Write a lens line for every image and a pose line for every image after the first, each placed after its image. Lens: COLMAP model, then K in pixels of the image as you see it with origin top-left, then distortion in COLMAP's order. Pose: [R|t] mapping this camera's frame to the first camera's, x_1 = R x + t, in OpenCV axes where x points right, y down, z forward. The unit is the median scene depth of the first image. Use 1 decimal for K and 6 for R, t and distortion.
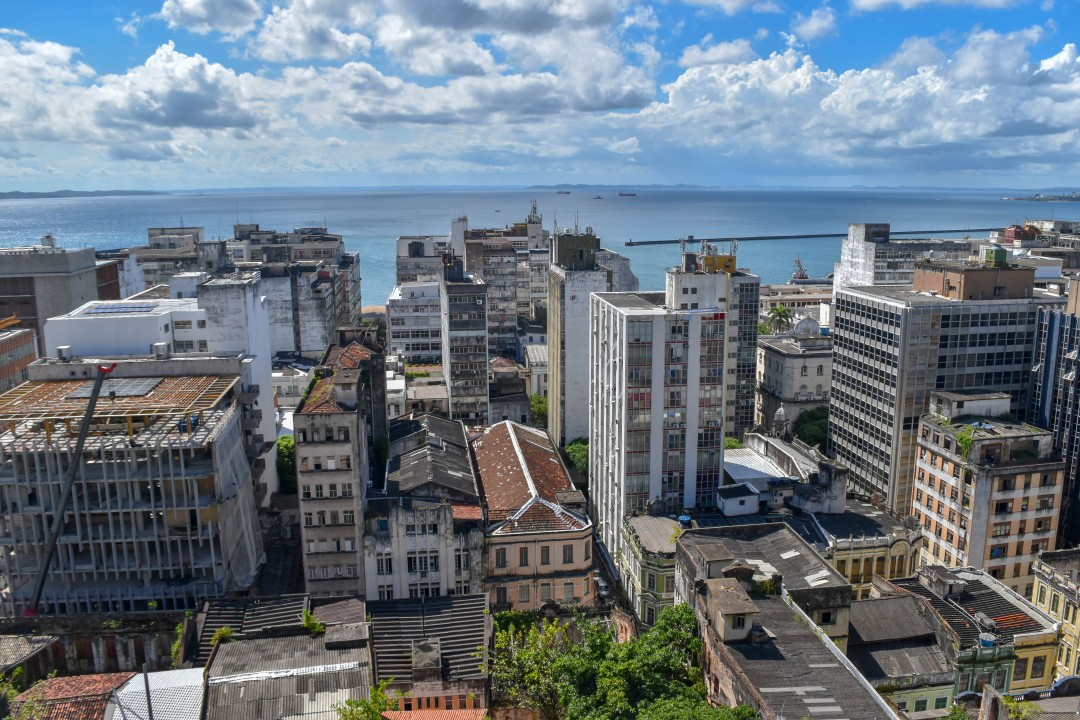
lens RADIAL K [[870.8, 0, 540.0], [0, 870.8, 360.0], [0, 0, 1]] dist [-0.076503, -0.004383]
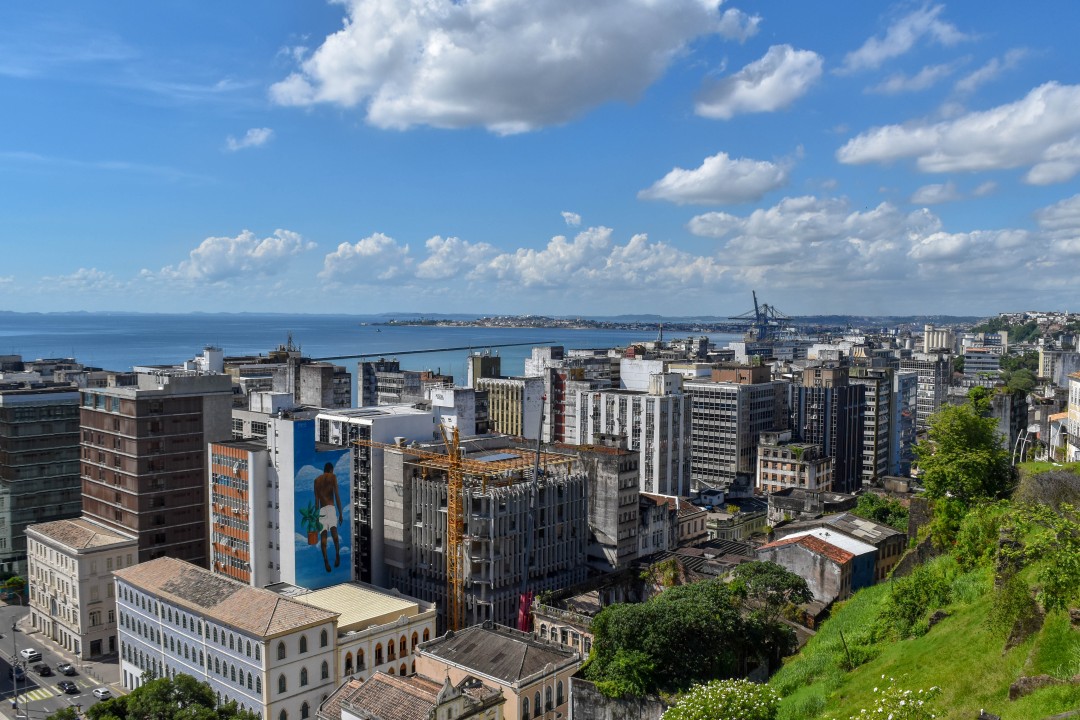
lens RADIAL K [[932.6, 0, 540.0], [0, 932.6, 360.0], [0, 0, 1]] dist [-0.083624, -0.001811]
pose [[0.763349, -0.020095, 0.645674, -1.260600], [0.115080, 0.987758, -0.105312, 0.041227], [-0.635653, 0.154694, 0.756316, -0.263001]]
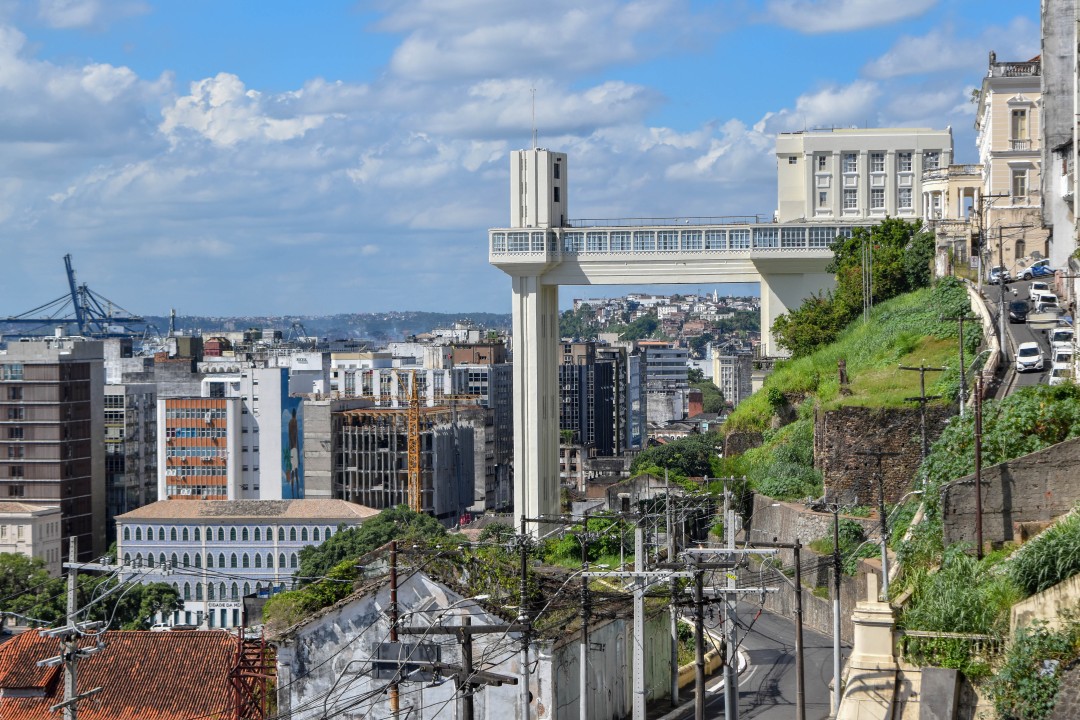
lens RADIAL K [[2571.5, 0, 540.0], [0, 2571.5, 360.0], [0, 0, 1]] dist [0.045538, 0.036627]
pose [[0.387821, -0.012626, 0.921648, -4.061536], [0.188073, 0.979954, -0.065714, 0.263216], [-0.902343, 0.198823, 0.382421, -0.917518]]
